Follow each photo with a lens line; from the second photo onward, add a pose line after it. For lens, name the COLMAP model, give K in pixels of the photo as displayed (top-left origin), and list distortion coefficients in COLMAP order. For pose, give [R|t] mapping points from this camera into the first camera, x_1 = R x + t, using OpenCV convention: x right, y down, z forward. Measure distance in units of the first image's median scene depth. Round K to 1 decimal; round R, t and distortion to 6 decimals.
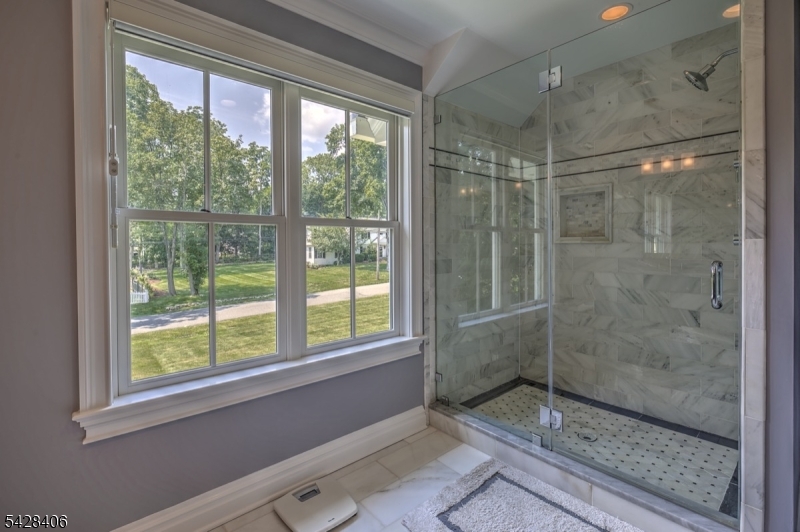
lens RADIAL K [[373.9, 0, 402.6], [0, 373.9, 245.7], [0, 0, 1]] dist [0.000082, -0.000220]
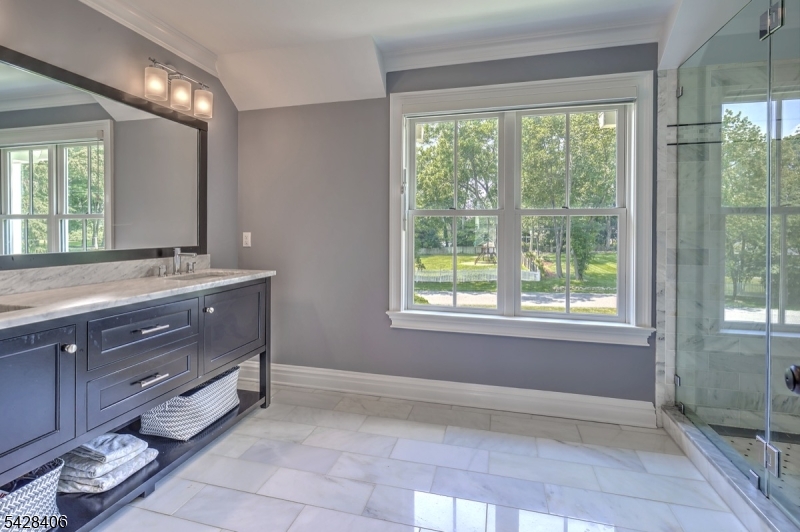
lens RADIAL K [[390.1, 0, 398.8], [0, 390.1, 221.5], [0, 0, 1]] dist [0.000751, 0.000285]
pose [[0.544480, -0.013197, -0.838670, 0.180861], [-0.010178, 0.999699, -0.022339, 0.000322], [0.838712, 0.020699, 0.544182, -0.025382]]
